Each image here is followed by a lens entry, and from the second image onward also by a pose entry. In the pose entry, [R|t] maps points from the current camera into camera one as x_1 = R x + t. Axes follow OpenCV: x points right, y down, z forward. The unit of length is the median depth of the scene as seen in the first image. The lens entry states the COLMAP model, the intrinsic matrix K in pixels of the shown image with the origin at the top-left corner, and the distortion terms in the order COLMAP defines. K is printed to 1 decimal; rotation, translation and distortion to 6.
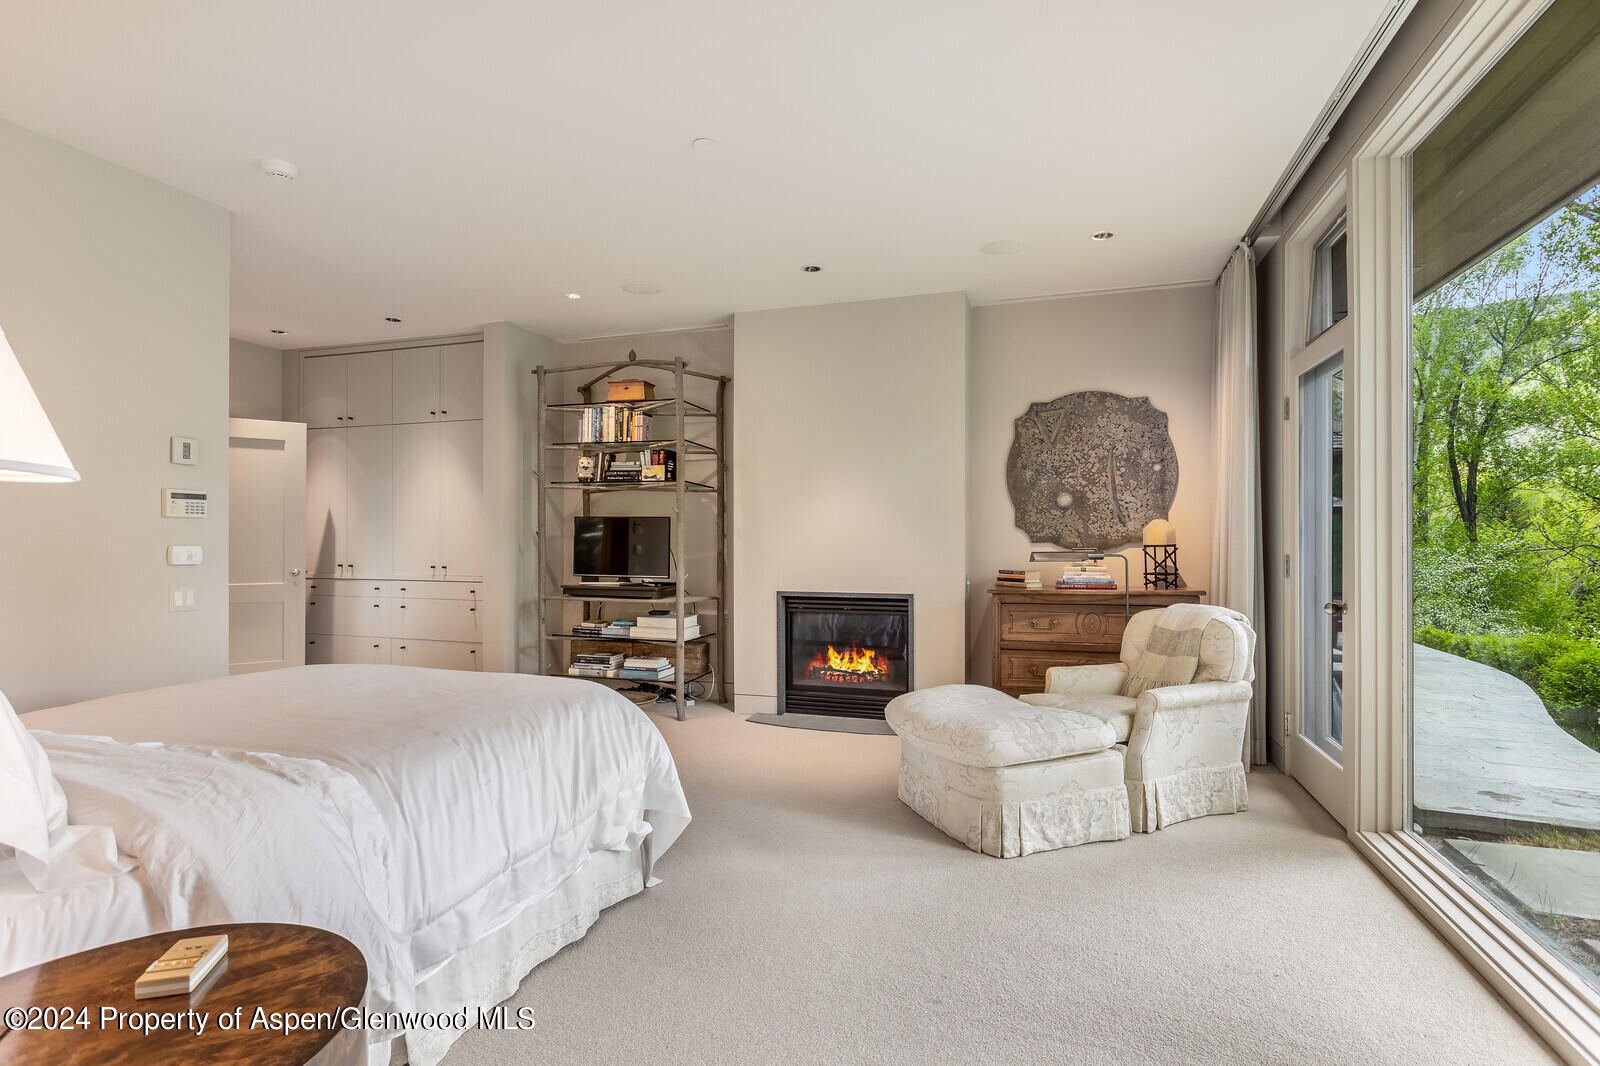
lens RADIAL K [[775.8, 0, 805.3], [0, 775.8, 540.2], [0, 0, 1]] dist [0.001712, 0.002254]
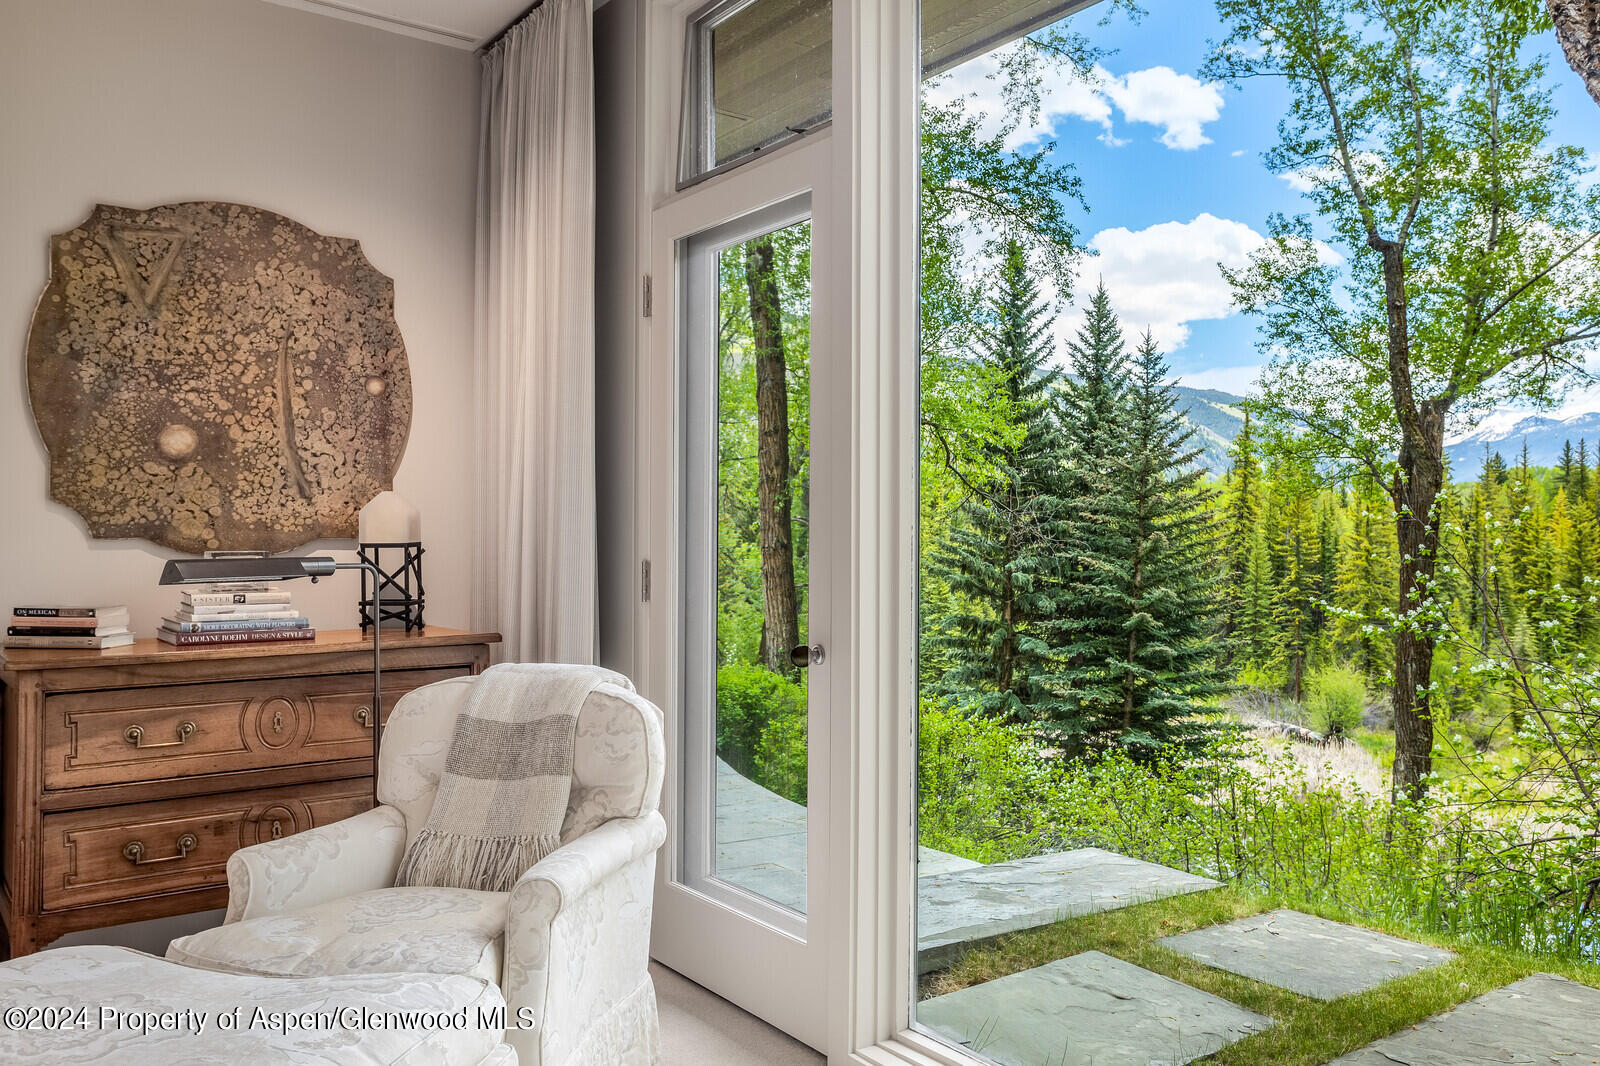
lens RADIAL K [[1249.0, 0, 799.8], [0, 1249.0, 525.1], [0, 0, 1]] dist [0.009749, 0.003272]
pose [[0.593991, 0.011549, 0.804389, -0.025838], [-0.001066, 0.999907, -0.013569, 0.005009], [-0.804471, 0.007202, 0.593948, 0.318830]]
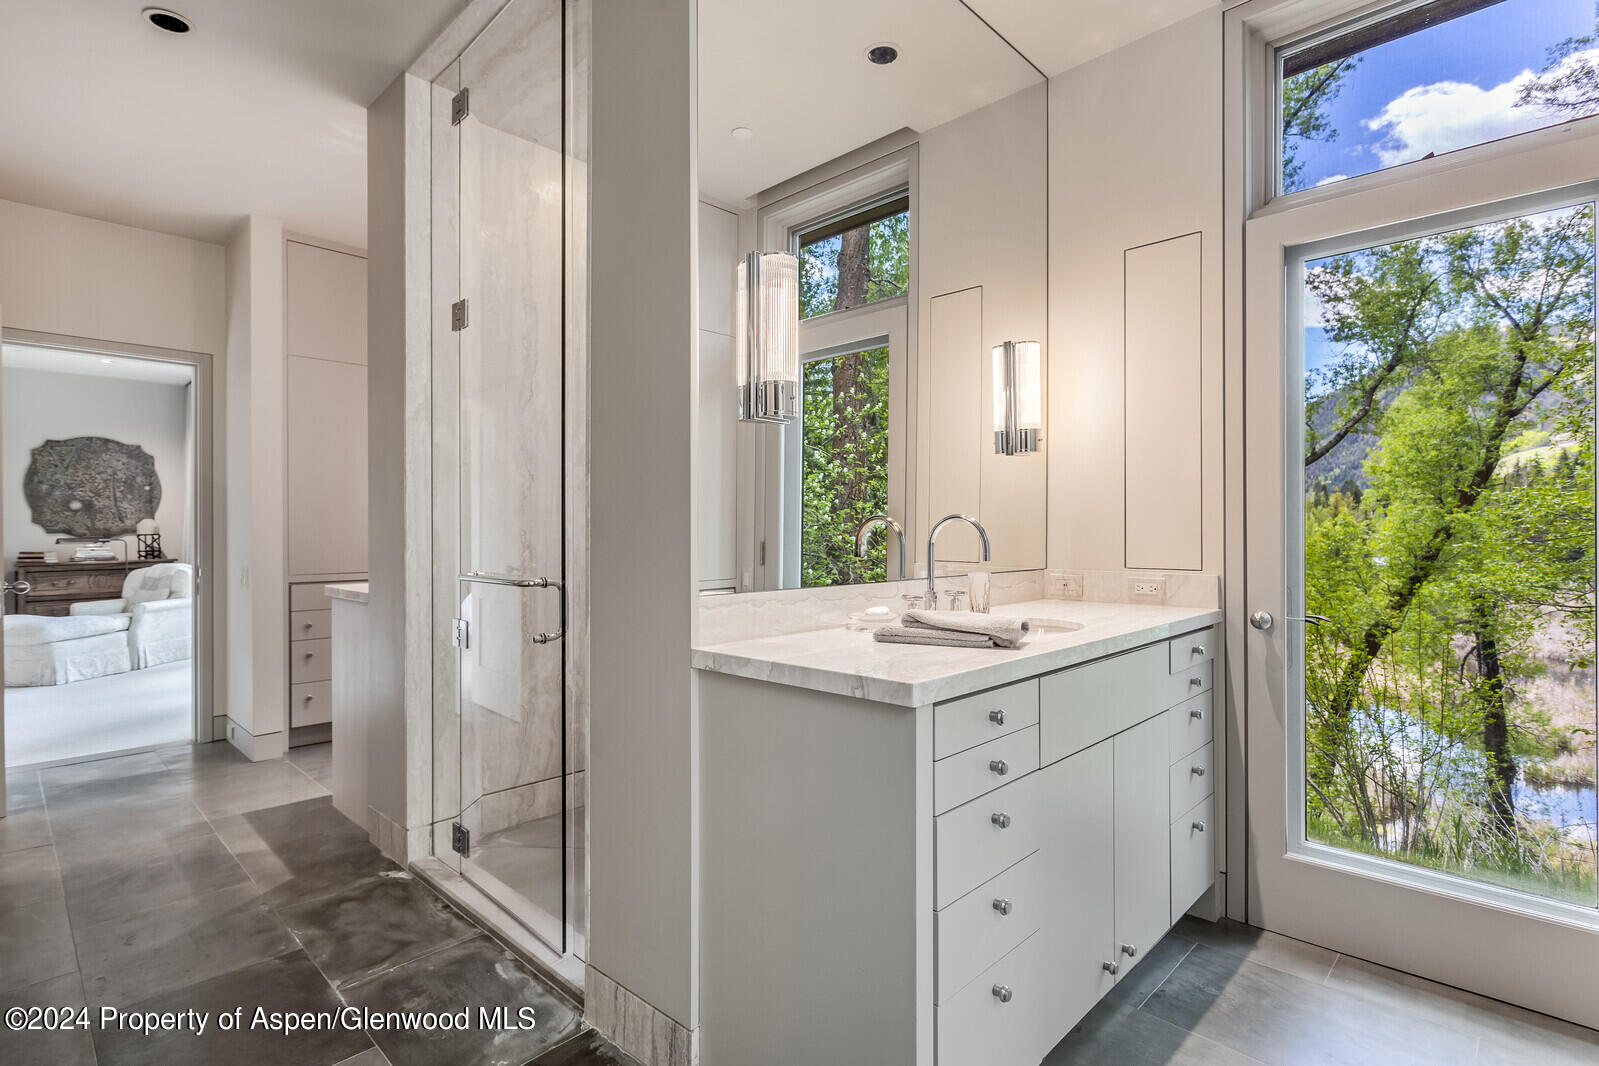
lens RADIAL K [[775.4, 0, 786.8], [0, 775.4, 528.7], [0, 0, 1]] dist [0.001712, 0.002254]
pose [[0.446709, -0.000135, 0.894679, -0.443664], [0.003992, 0.999990, -0.001842, 0.003016], [-0.894670, 0.004394, 0.446706, -1.014935]]
